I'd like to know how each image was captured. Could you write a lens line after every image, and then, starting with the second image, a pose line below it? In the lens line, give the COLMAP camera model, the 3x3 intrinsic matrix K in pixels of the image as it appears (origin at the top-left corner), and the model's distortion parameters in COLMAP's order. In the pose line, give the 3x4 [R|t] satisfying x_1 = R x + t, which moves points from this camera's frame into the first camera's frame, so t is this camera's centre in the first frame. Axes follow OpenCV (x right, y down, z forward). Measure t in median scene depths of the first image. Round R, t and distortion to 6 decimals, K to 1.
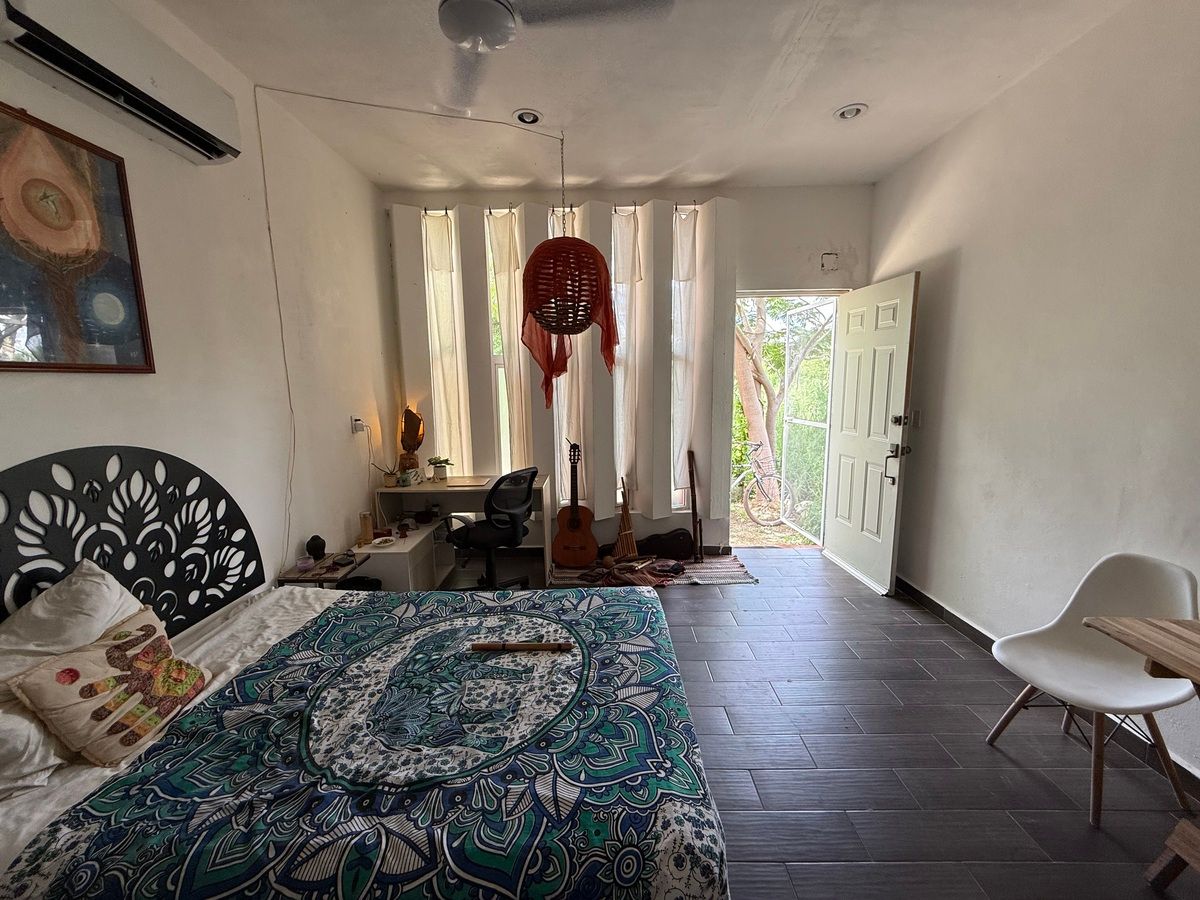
lens RADIAL K [[478.1, 0, 595.9], [0, 478.1, 449.9], [0, 0, 1]] dist [-0.000850, 0.000521]
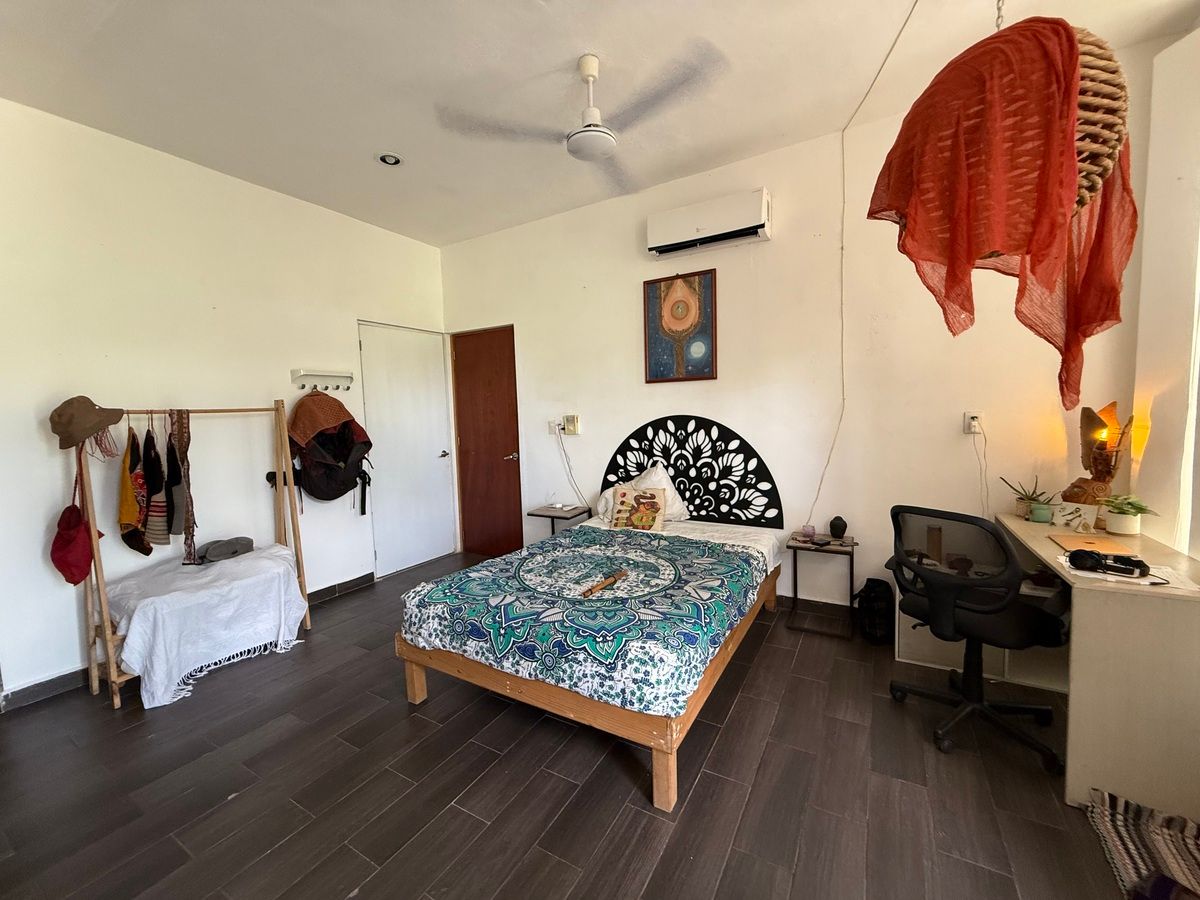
lens RADIAL K [[478.1, 0, 595.9], [0, 478.1, 449.9], [0, 0, 1]] dist [-0.000850, 0.000521]
pose [[-0.496175, 0.098201, -0.862651, 0.904843], [-0.089353, 0.982532, 0.163241, -0.146191], [0.863612, 0.158076, -0.478733, 1.480823]]
